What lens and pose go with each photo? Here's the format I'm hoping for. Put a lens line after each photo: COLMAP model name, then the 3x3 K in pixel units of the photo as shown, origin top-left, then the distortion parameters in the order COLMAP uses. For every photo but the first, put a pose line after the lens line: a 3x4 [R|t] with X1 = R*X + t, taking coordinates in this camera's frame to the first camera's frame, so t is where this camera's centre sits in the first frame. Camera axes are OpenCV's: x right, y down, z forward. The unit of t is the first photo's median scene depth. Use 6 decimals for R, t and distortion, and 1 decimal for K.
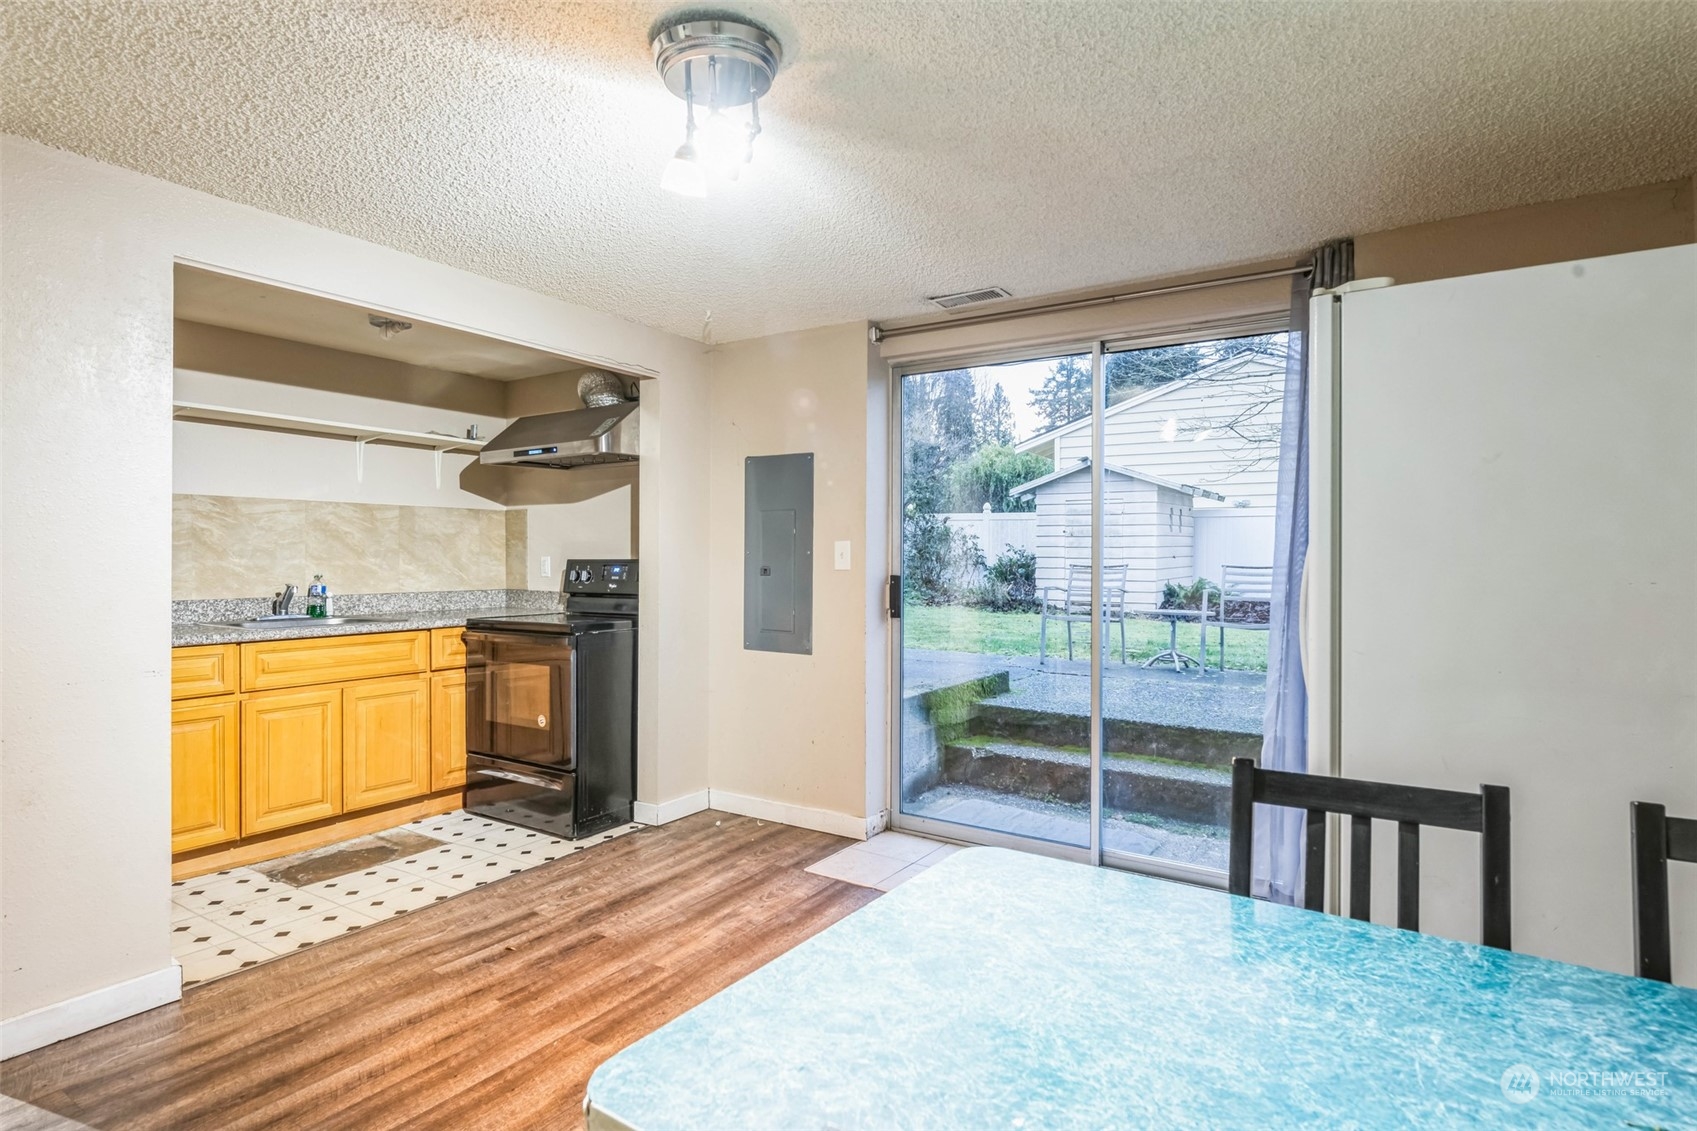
lens RADIAL K [[850.6, 0, 848.3], [0, 850.6, 557.8], [0, 0, 1]] dist [-0.011219, -0.000690]
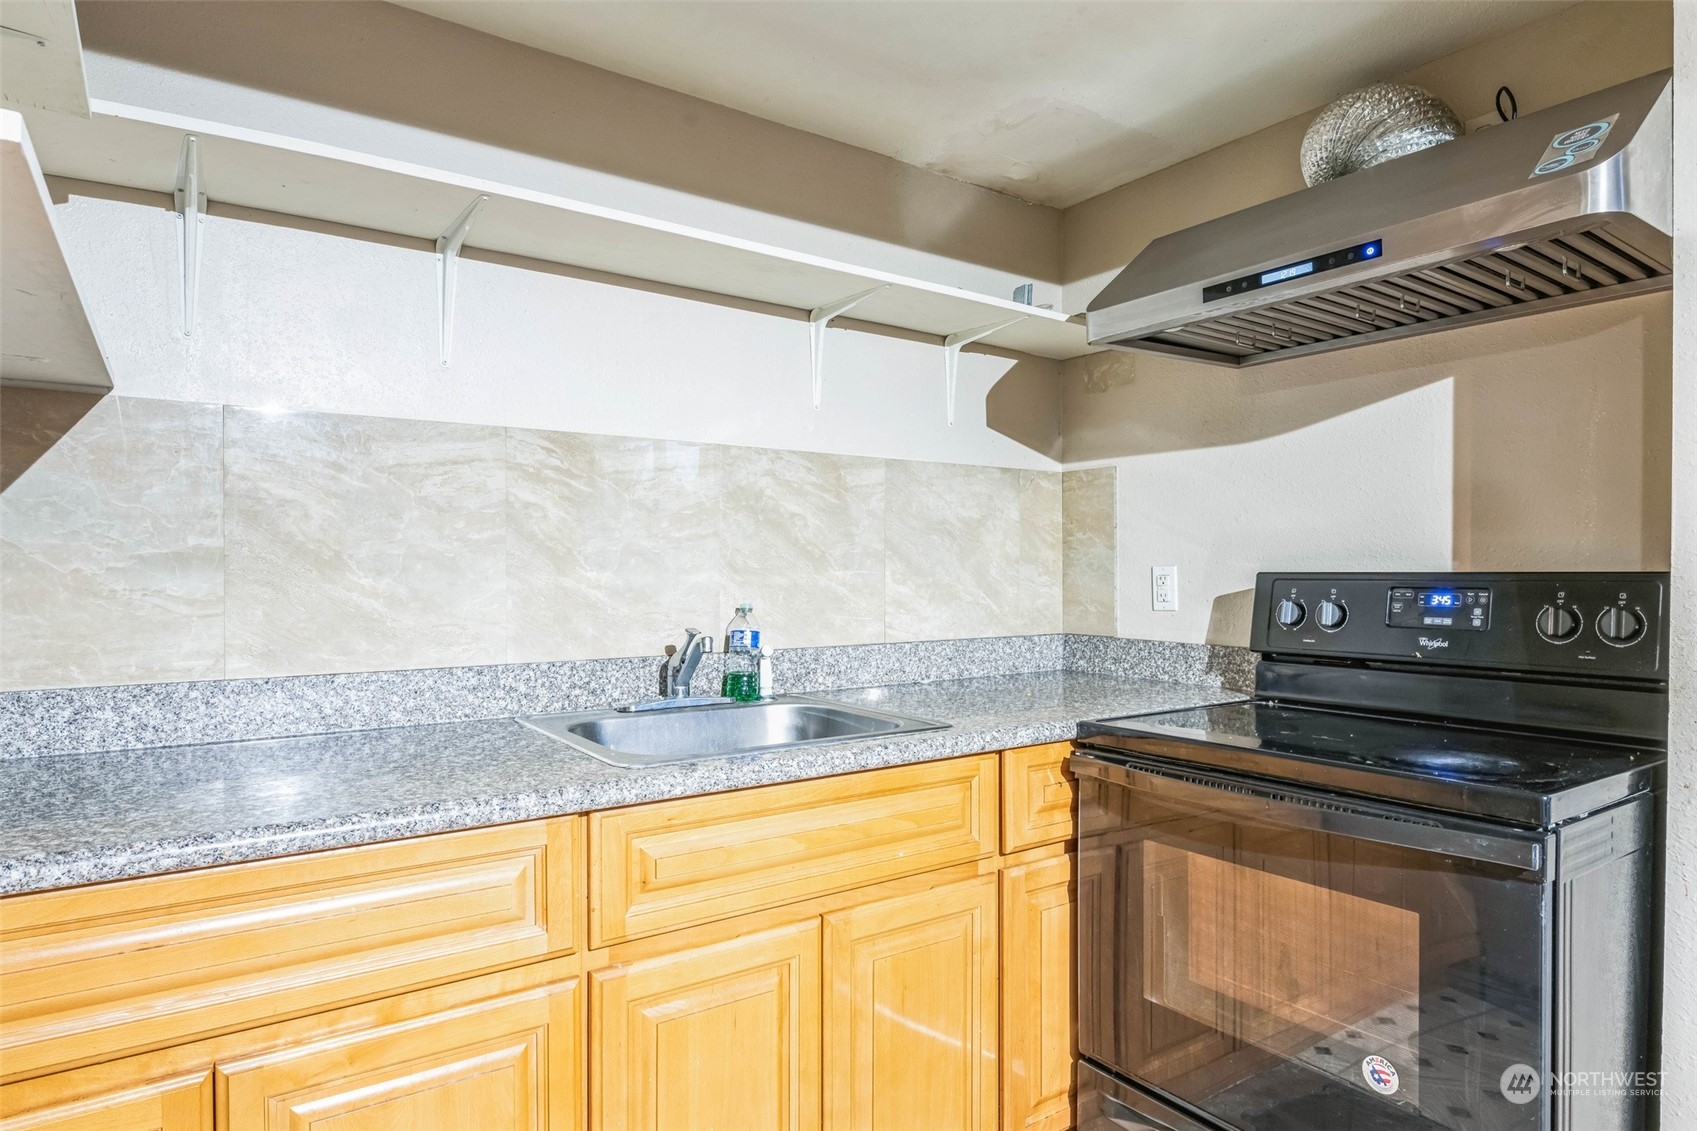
lens RADIAL K [[962.8, 0, 848.5], [0, 962.8, 565.5], [0, 0, 1]] dist [-0.002053, -0.001533]
pose [[0.924908, -0.002363, -0.380184, -0.374553], [0.000504, 0.999987, -0.004987, 0.000674], [0.380191, 0.004421, 0.924897, 0.537940]]
